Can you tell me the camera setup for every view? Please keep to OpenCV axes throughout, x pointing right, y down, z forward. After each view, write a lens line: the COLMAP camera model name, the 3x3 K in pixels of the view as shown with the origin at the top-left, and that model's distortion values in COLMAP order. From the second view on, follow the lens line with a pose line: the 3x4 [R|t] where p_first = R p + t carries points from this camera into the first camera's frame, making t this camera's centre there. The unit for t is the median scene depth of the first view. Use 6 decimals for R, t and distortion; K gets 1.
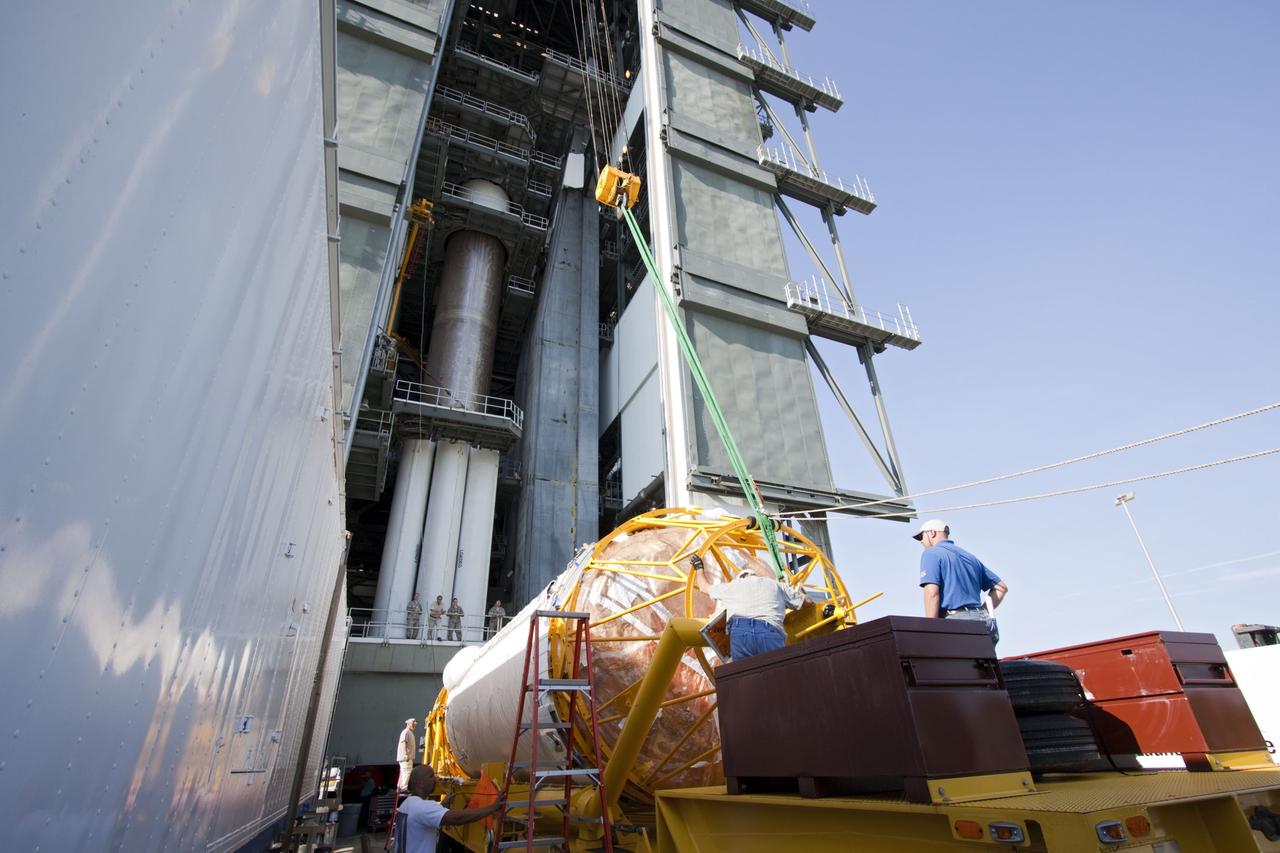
lens RADIAL K [[588.5, 0, 647.1], [0, 588.5, 439.6], [0, 0, 1]] dist [-0.014486, 0.001164]
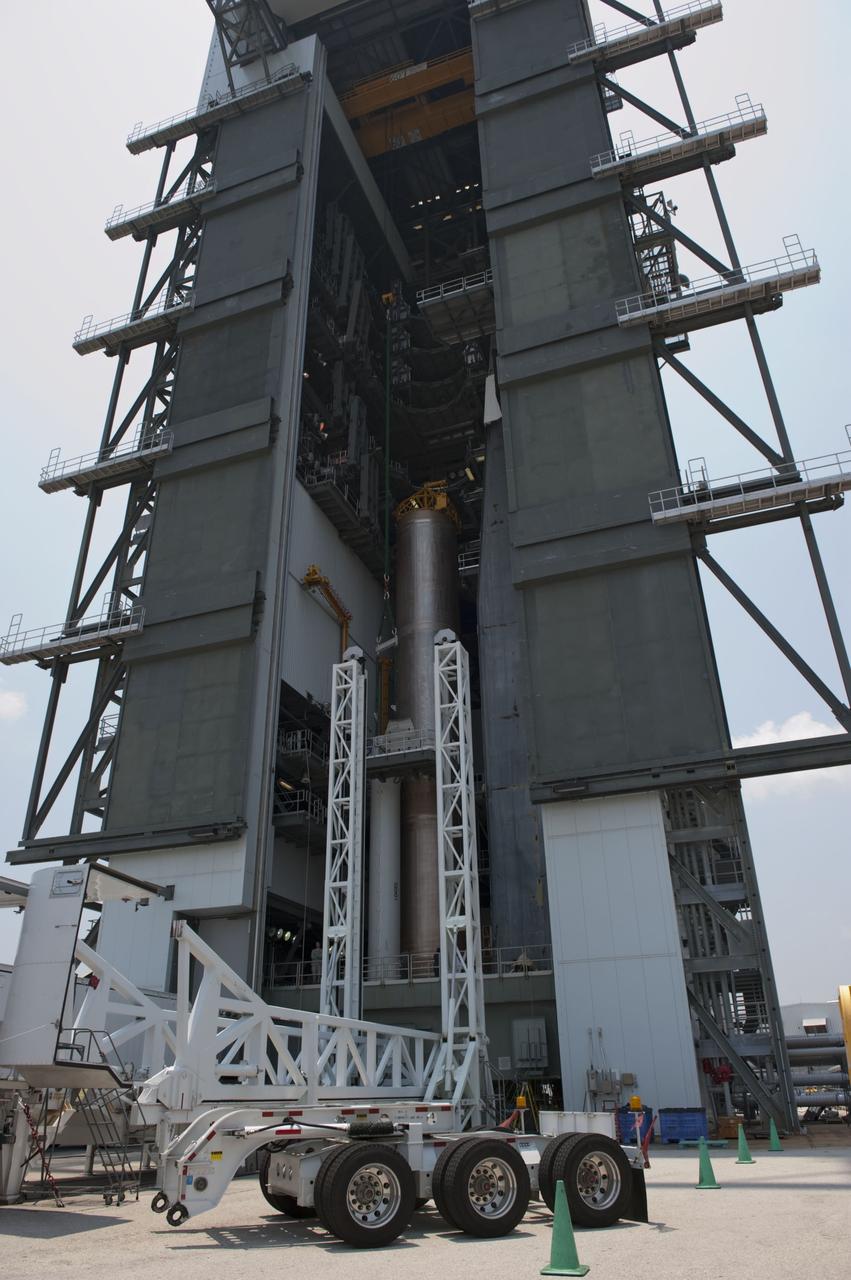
lens RADIAL K [[875.1, 0, 425.8], [0, 875.1, 634.7], [0, 0, 1]] dist [-0.044811, -0.009972]
pose [[0.719951, -0.304522, -0.623648, 0.661875], [0.322556, 0.942466, -0.087833, -0.077088], [0.614515, -0.137926, 0.776755, -0.117054]]
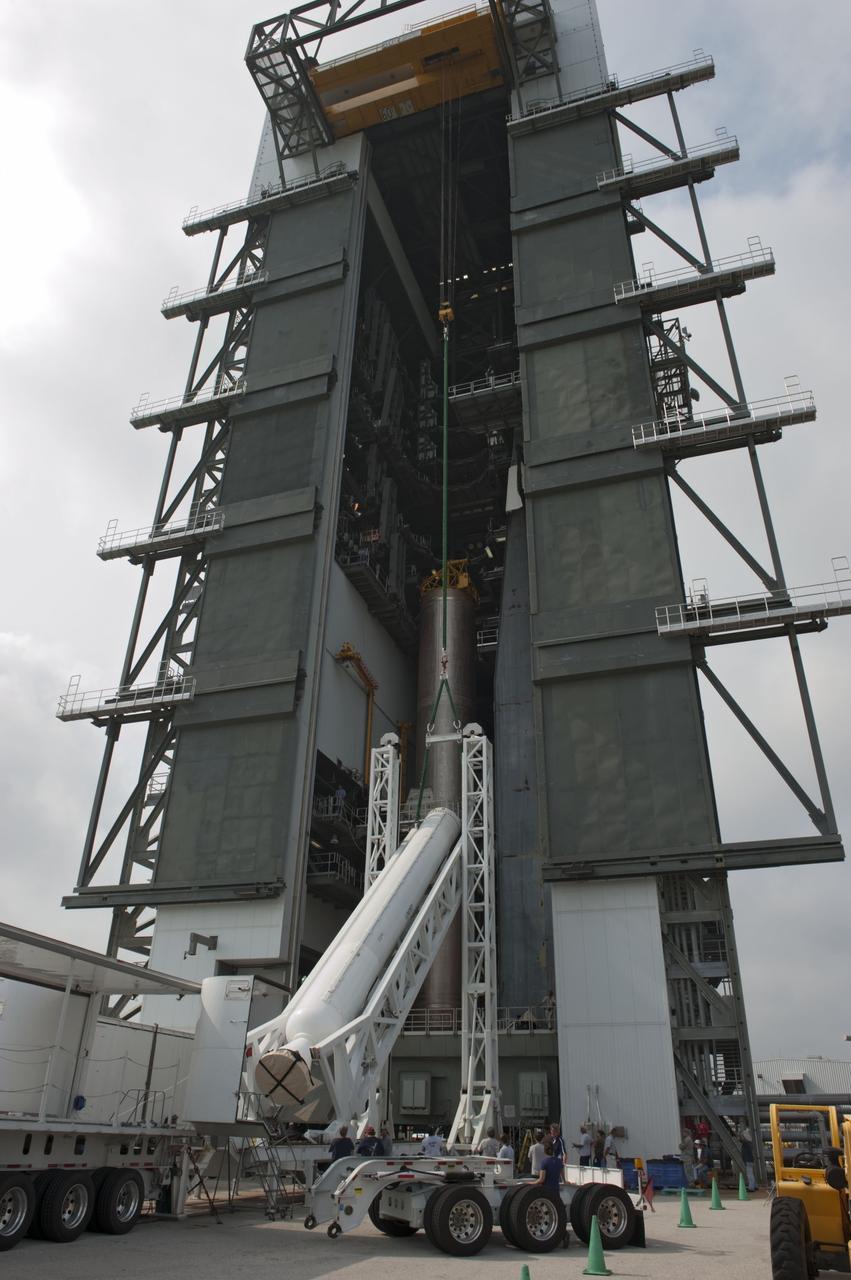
lens RADIAL K [[875.1, 0, 425.2], [0, 875.1, 635.4], [0, 0, 1]] dist [-0.044811, -0.009972]
pose [[0.734922, -0.289615, -0.613199, 0.743612], [0.281003, 0.952993, -0.113317, -0.165581], [0.617193, -0.089032, 0.781758, -0.248094]]
